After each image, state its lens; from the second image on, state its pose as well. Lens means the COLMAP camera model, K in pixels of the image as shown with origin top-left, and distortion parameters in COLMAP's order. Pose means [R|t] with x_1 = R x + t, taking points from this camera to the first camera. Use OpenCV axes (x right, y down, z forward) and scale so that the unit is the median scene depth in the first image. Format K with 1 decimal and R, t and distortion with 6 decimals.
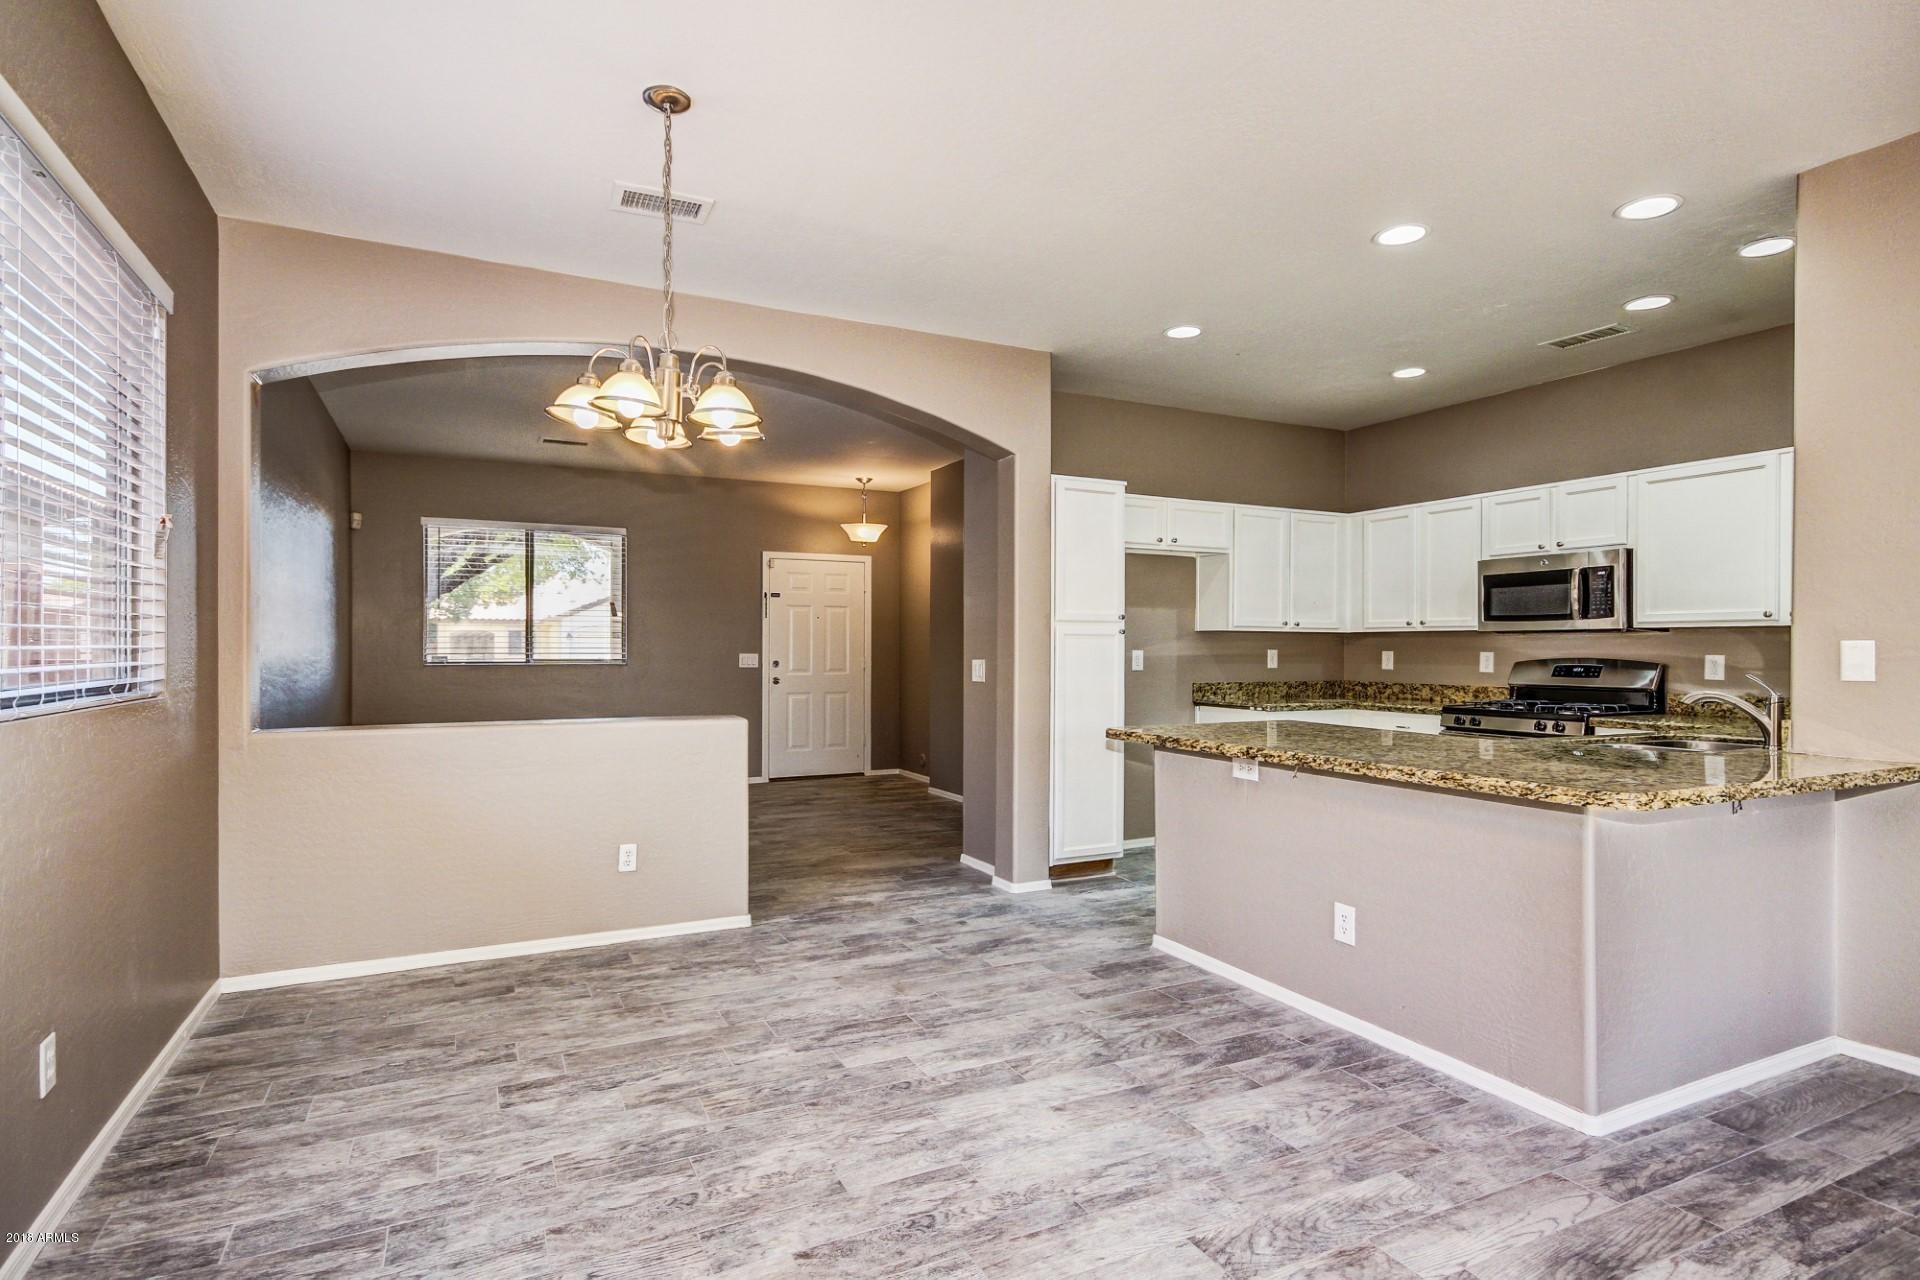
lens RADIAL K [[966.2, 0, 960.0], [0, 966.2, 640.0], [0, 0, 1]] dist [0.020172, -0.010249]
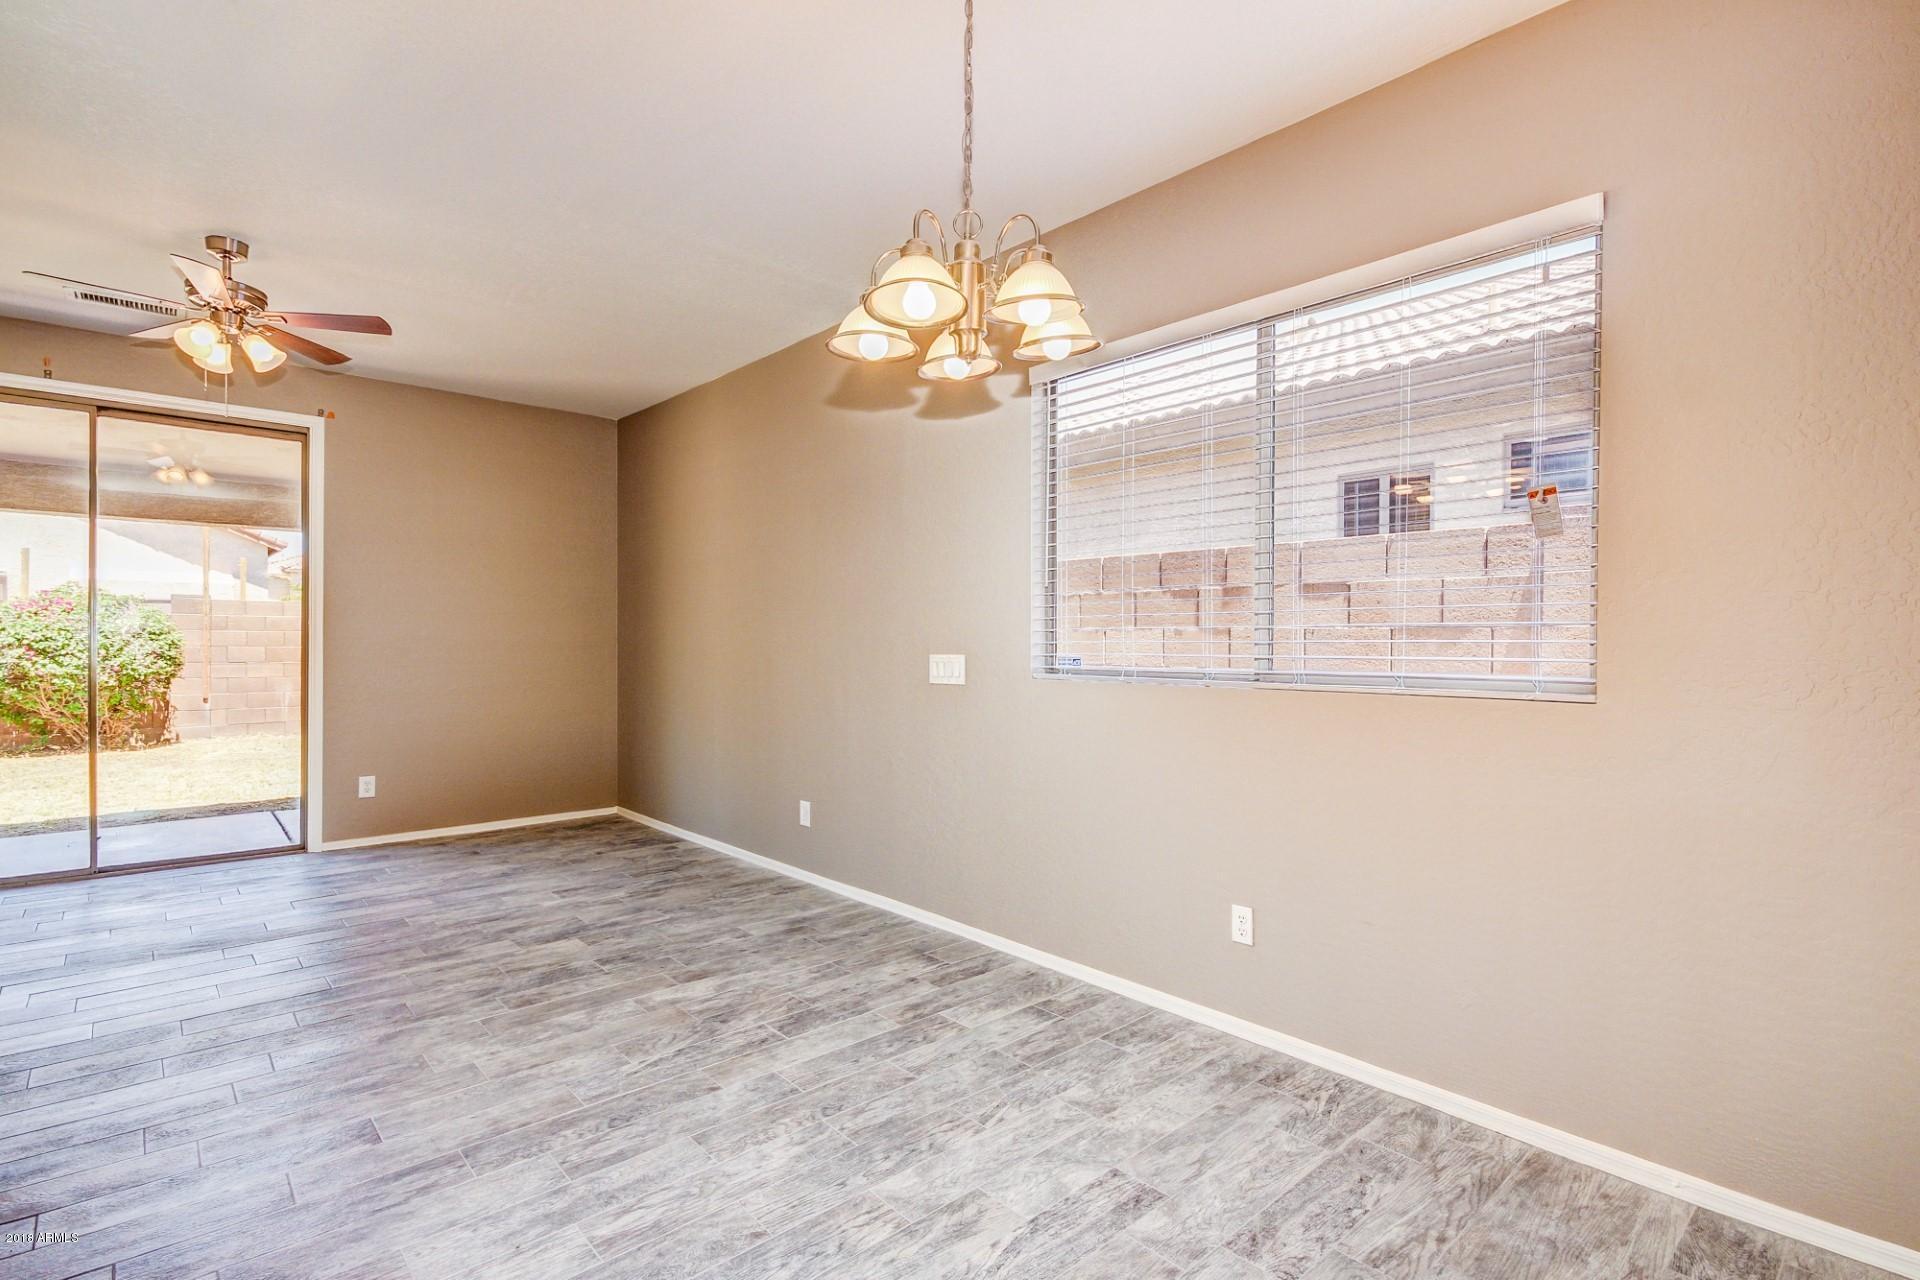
lens RADIAL K [[916.6, 0, 968.6], [0, 916.6, 651.9], [0, 0, 1]] dist [0.001234, 0.000382]
pose [[-0.962138, -0.006868, -0.272476, -0.107769], [-0.006544, 0.999976, -0.002097, 0.013475], [0.272484, -0.000235, -0.962160, 1.693886]]
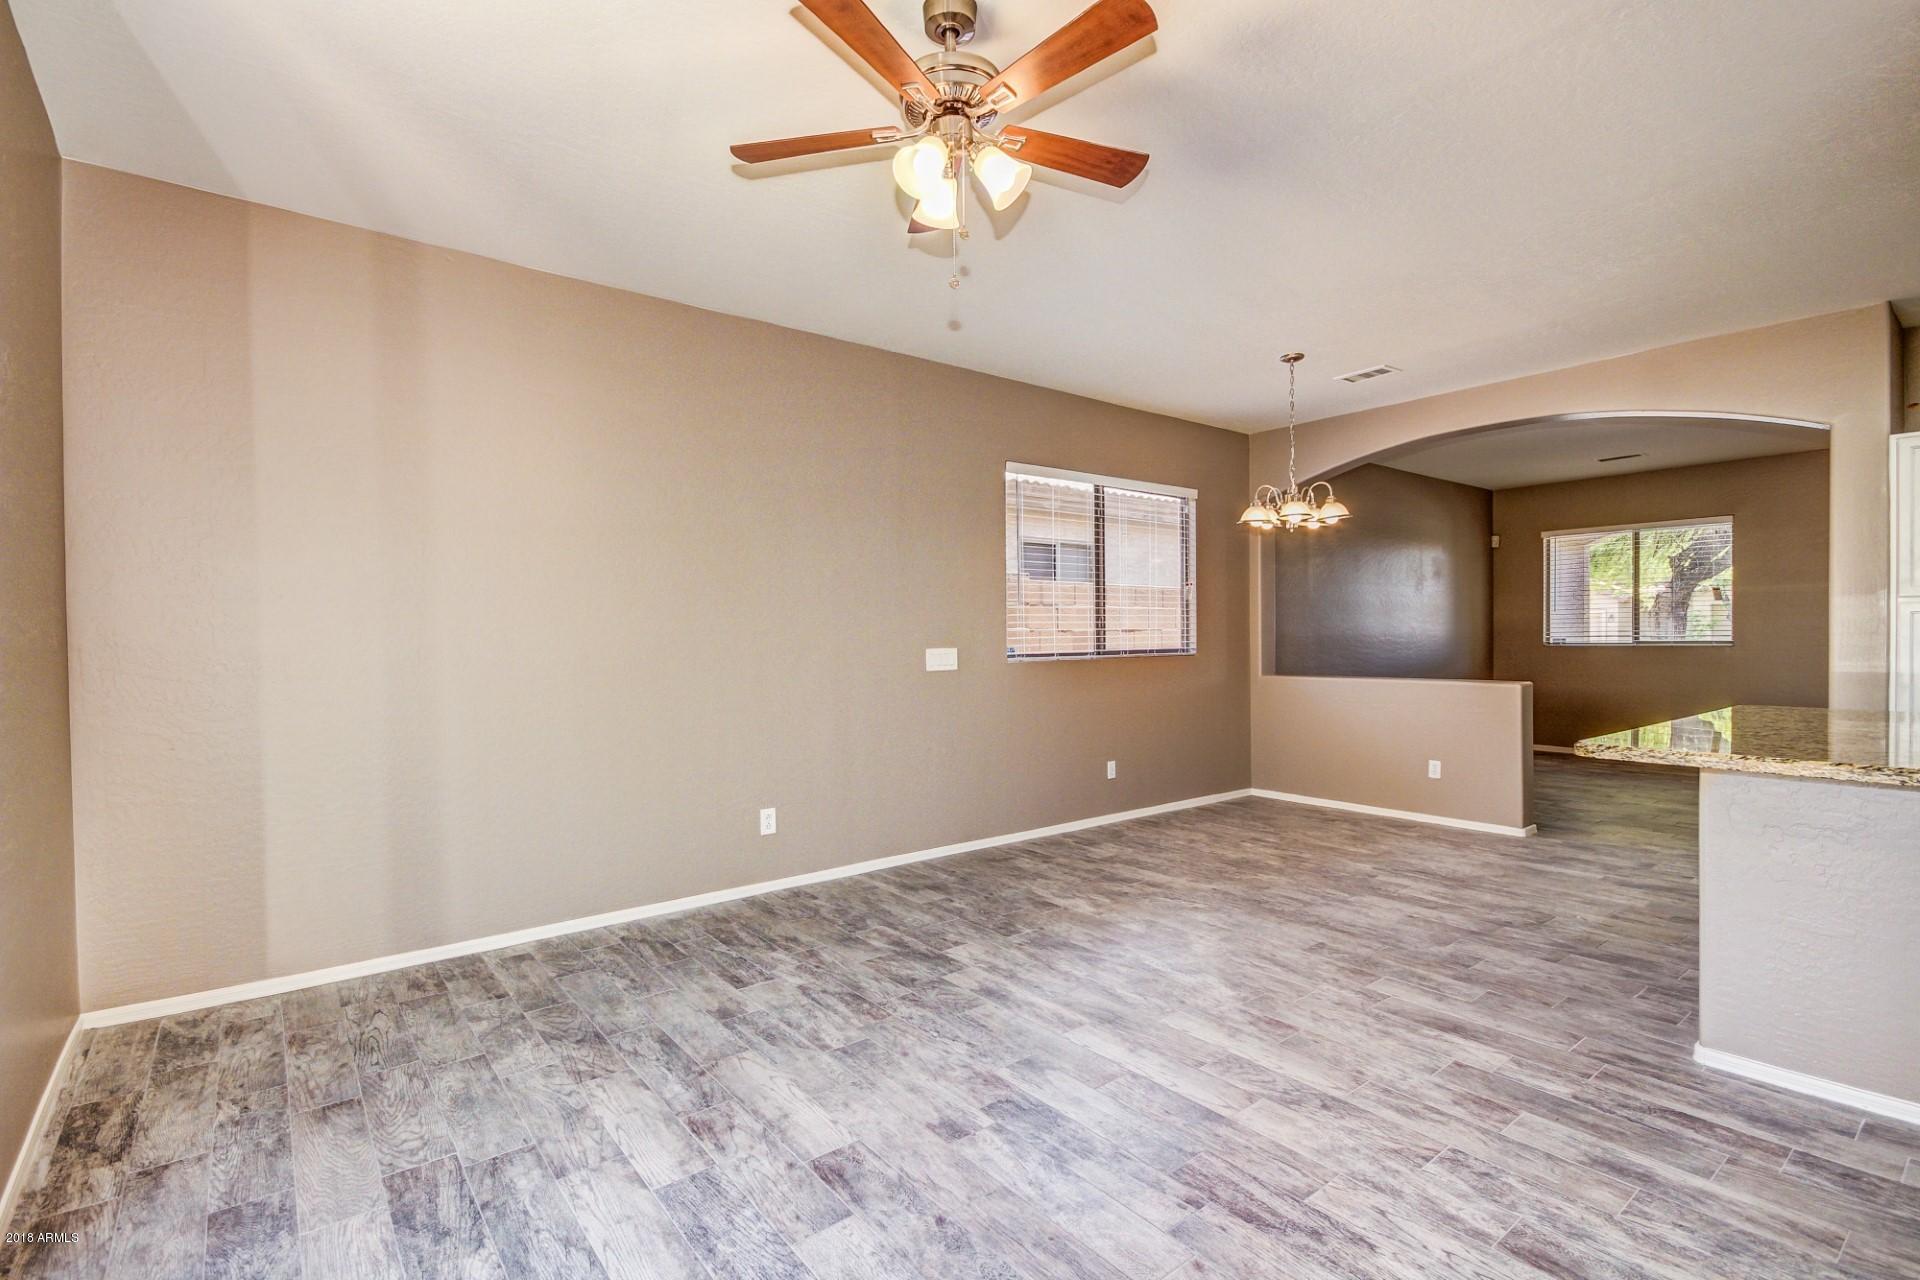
lens RADIAL K [[897.0, 0, 970.5], [0, 897.0, 642.9], [0, 0, 1]] dist [0.000930, 0.000065]
pose [[0.212356, 0.001302, -0.977192, 1.374814], [0.022535, 0.999727, 0.006229, -0.007076], [0.976933, -0.023343, 0.212268, -0.040385]]
